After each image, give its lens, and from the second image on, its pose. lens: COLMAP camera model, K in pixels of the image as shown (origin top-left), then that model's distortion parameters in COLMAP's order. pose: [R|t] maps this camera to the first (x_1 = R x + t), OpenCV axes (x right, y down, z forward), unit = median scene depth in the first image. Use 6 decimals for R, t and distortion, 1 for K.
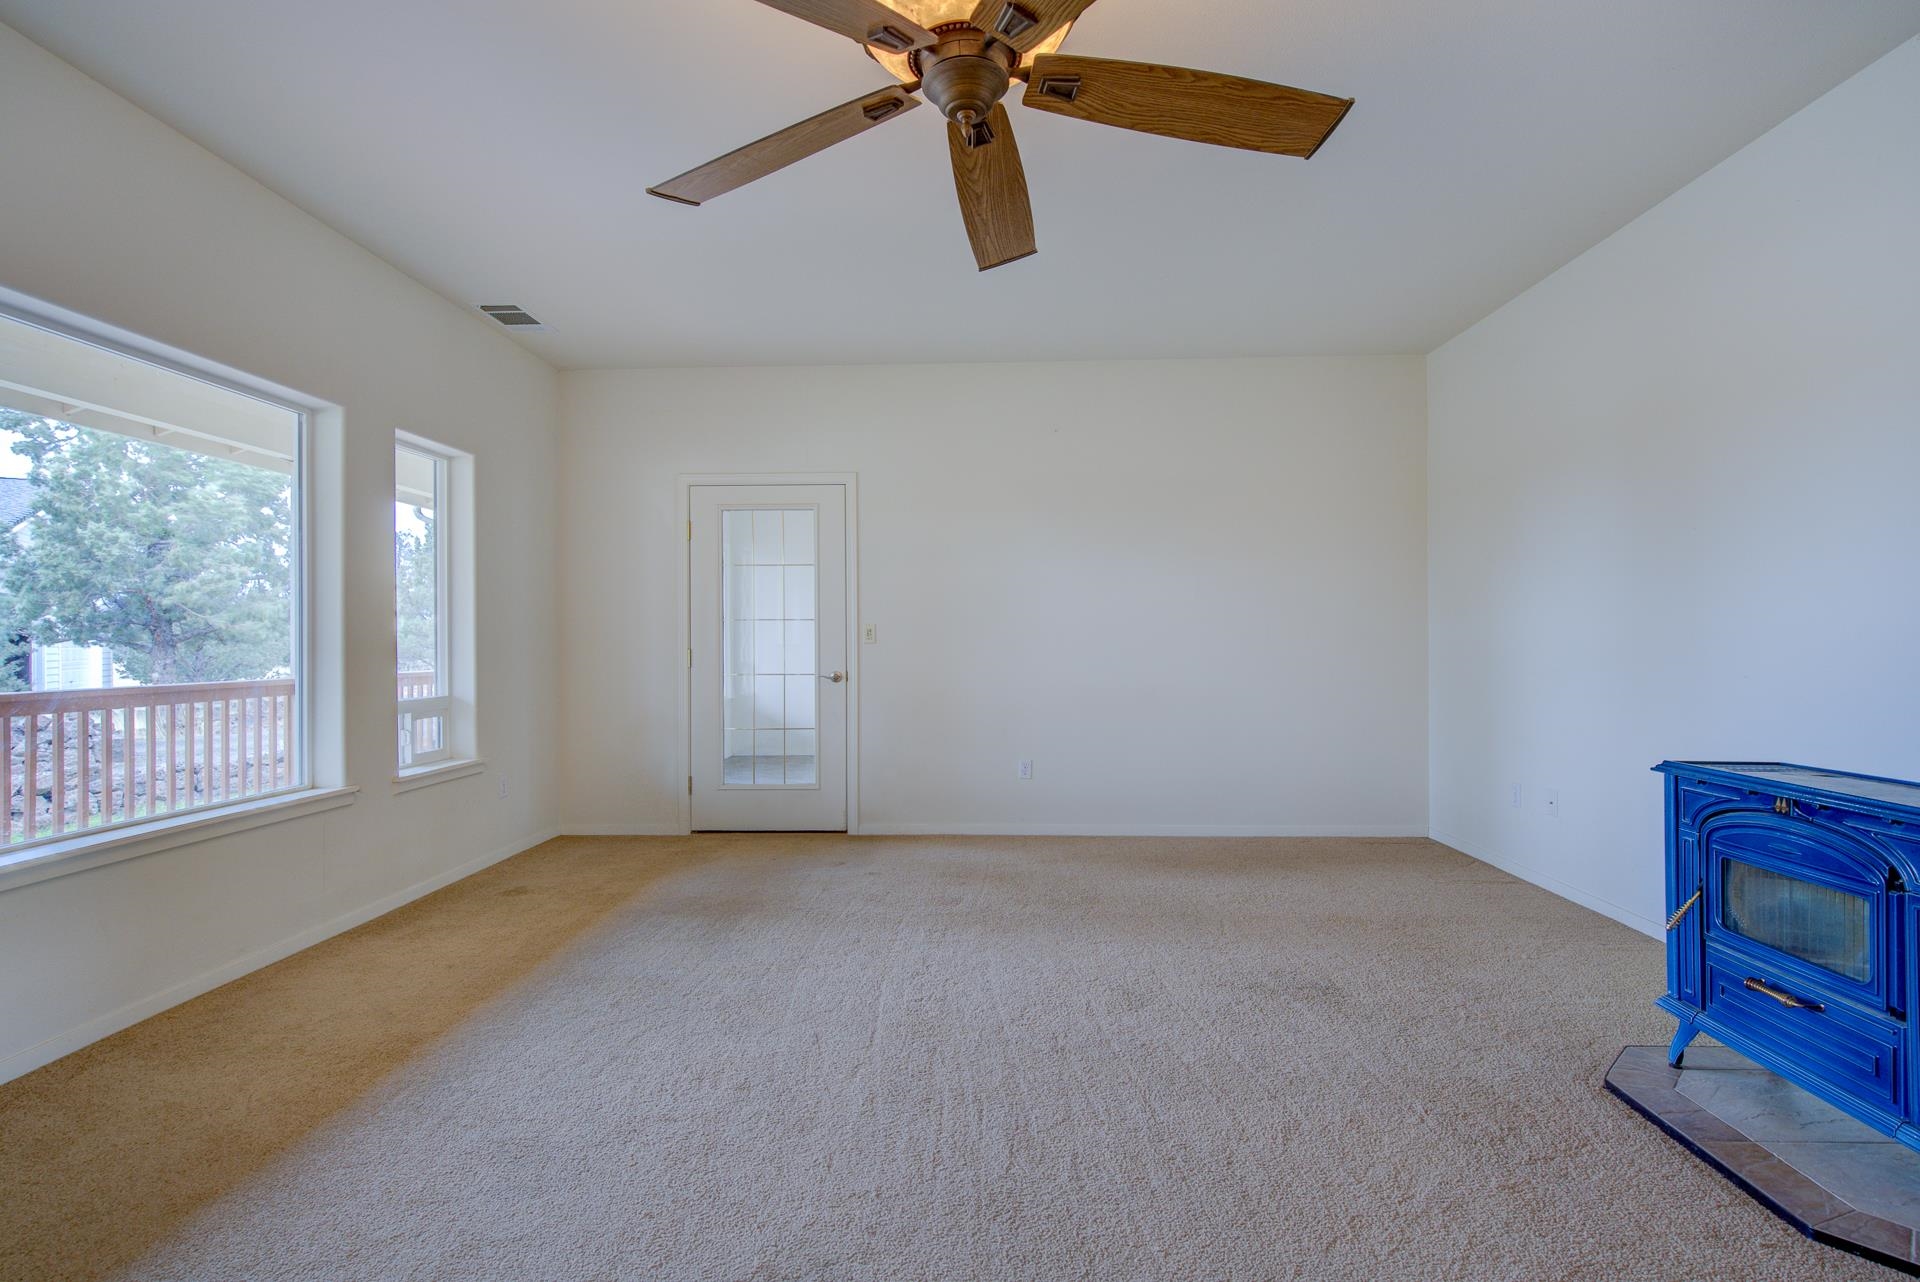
lens RADIAL K [[901.0, 0, 960.2], [0, 901.0, 637.0], [0, 0, 1]] dist [-0.002613, -0.000040]
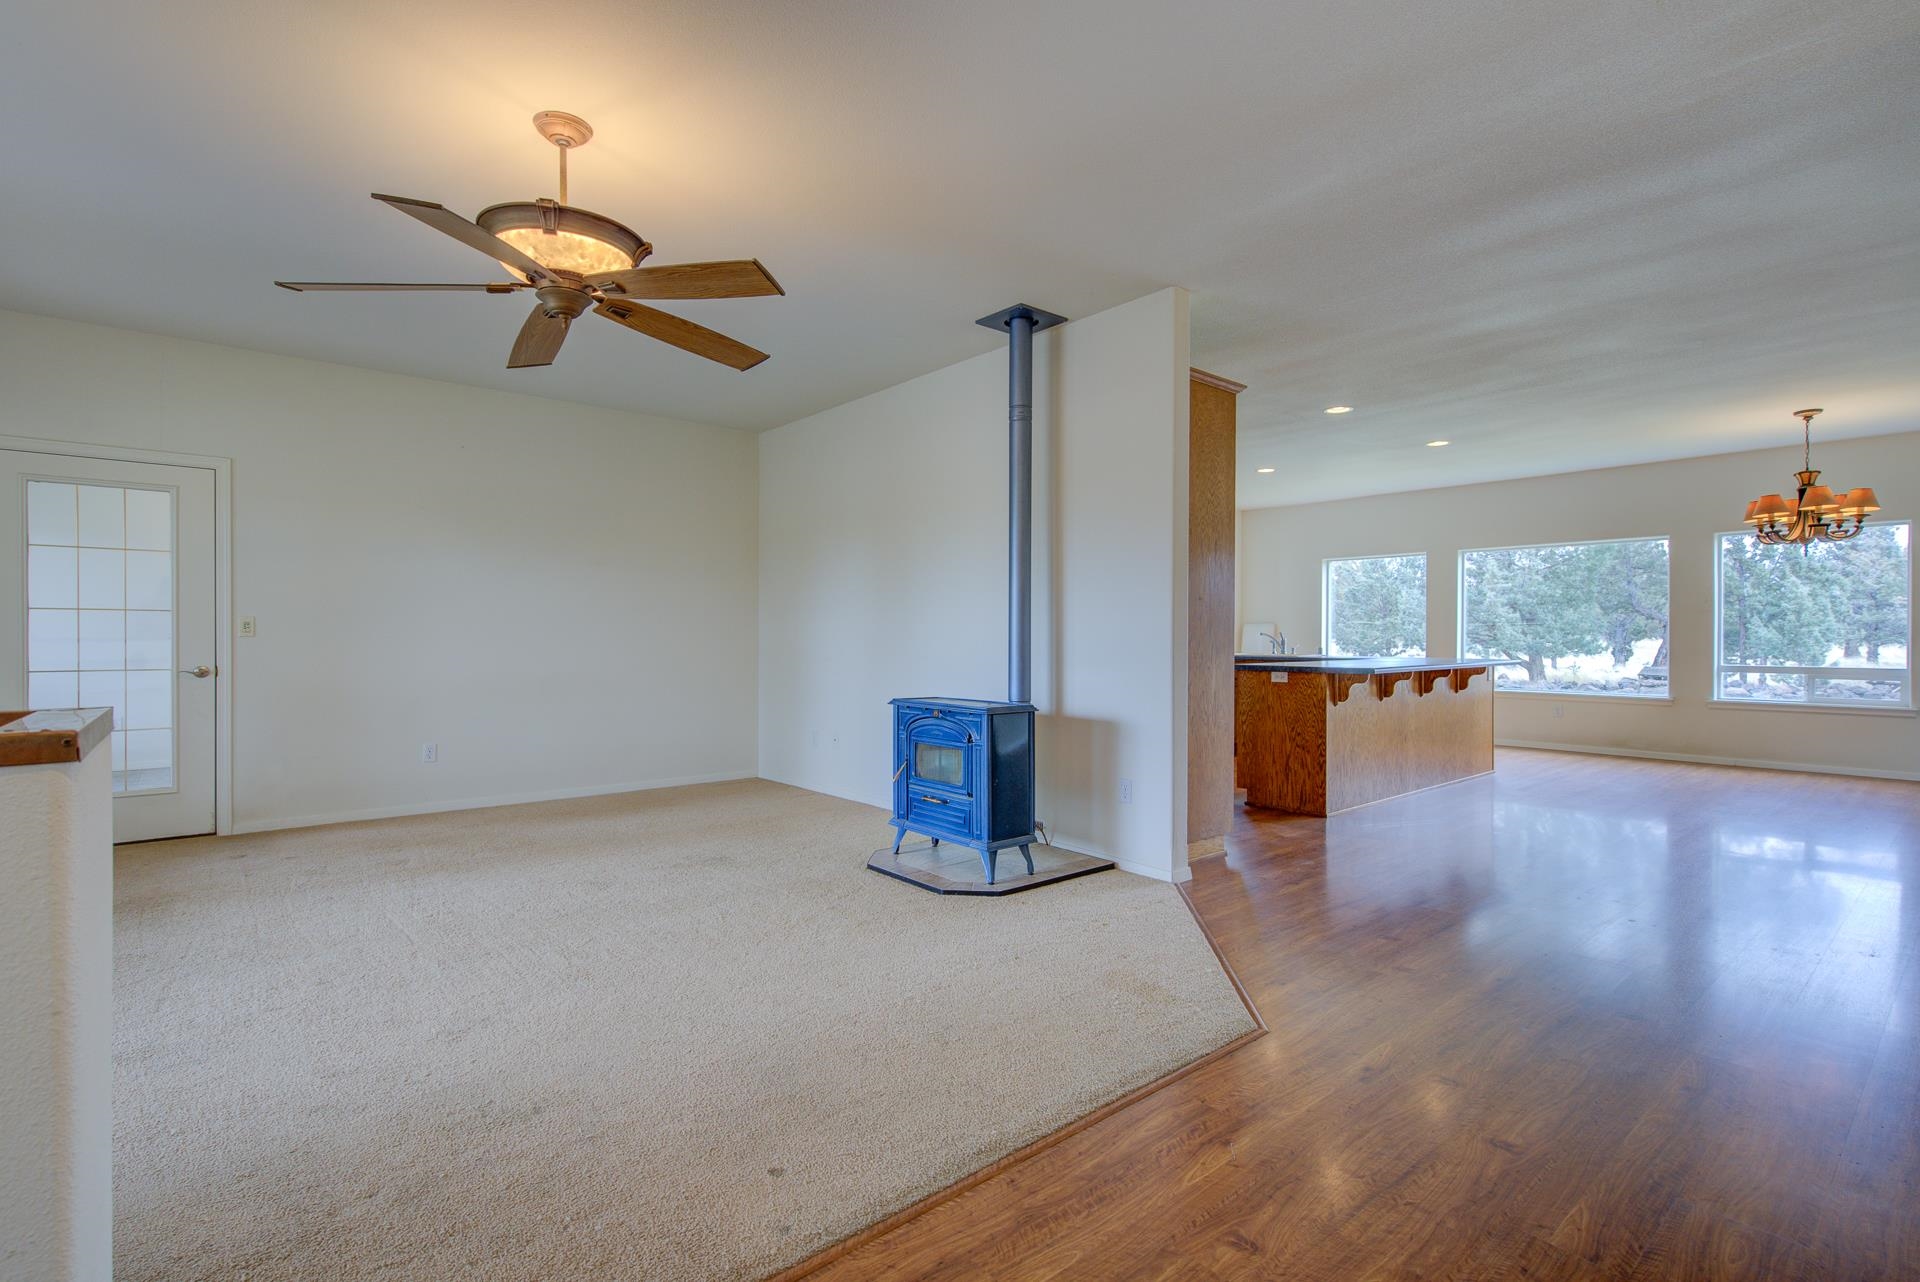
lens RADIAL K [[901.0, 0, 960.2], [0, 901.0, 637.0], [0, 0, 1]] dist [-0.002613, -0.000040]
pose [[0.736980, 0.007911, 0.675869, -0.461326], [-0.009776, 0.999952, -0.001045, 0.002457], [-0.675844, -0.005837, 0.737021, -0.574195]]
